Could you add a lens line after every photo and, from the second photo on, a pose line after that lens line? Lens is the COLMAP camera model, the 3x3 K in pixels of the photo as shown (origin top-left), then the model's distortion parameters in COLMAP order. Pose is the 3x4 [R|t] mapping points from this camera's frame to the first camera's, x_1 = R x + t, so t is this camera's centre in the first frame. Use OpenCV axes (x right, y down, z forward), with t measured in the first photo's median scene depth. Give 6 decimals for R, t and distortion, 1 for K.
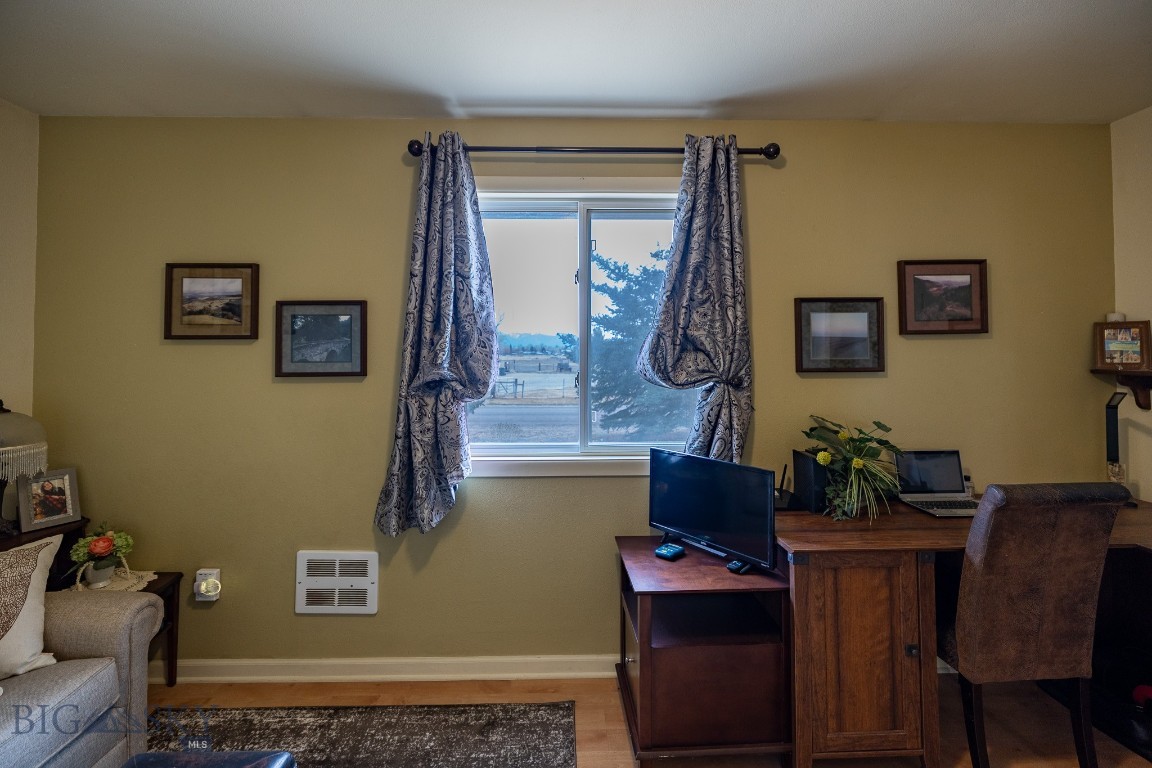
lens RADIAL K [[515.8, 0, 574.6], [0, 515.8, 339.7], [0, 0, 1]] dist [-0.001565, -0.000163]
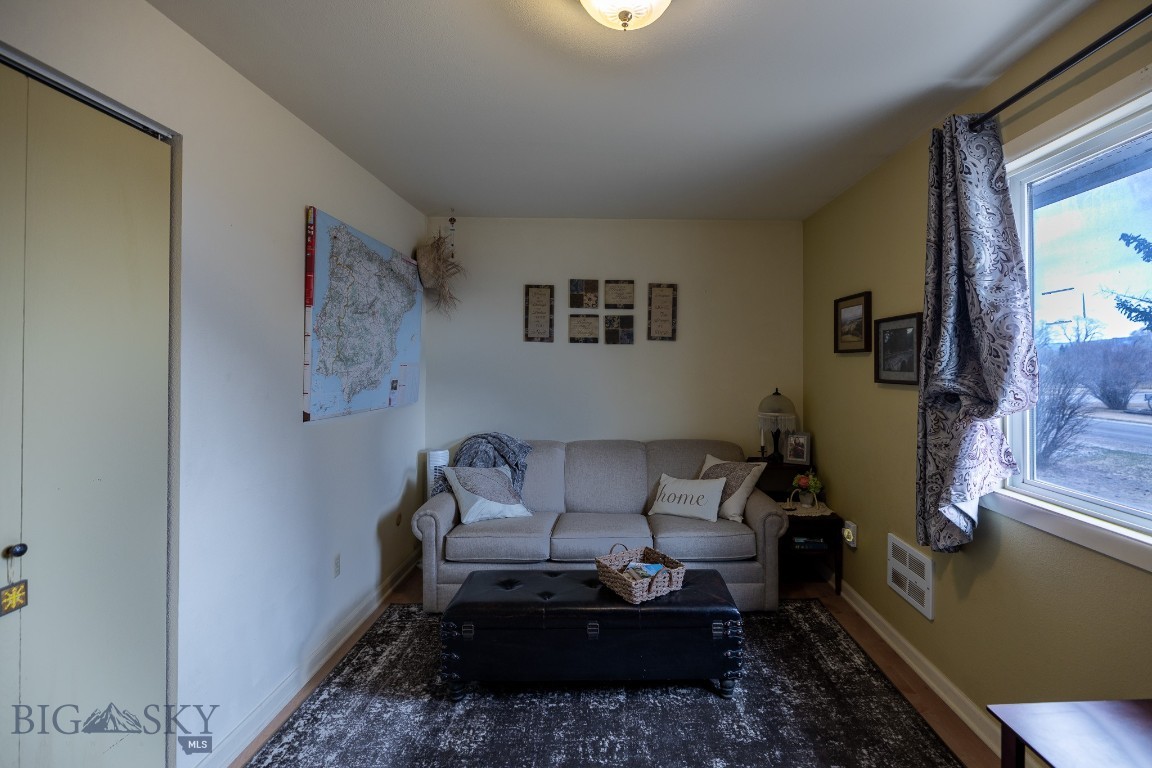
lens RADIAL K [[499.7, 0, 578.8], [0, 499.7, 358.0], [0, 0, 1]] dist [0.000060, -0.000037]
pose [[-0.082448, -0.006179, -0.996576, 0.672423], [0.023001, 0.999703, -0.008101, 0.008297], [0.996330, -0.023590, -0.082281, 0.414098]]
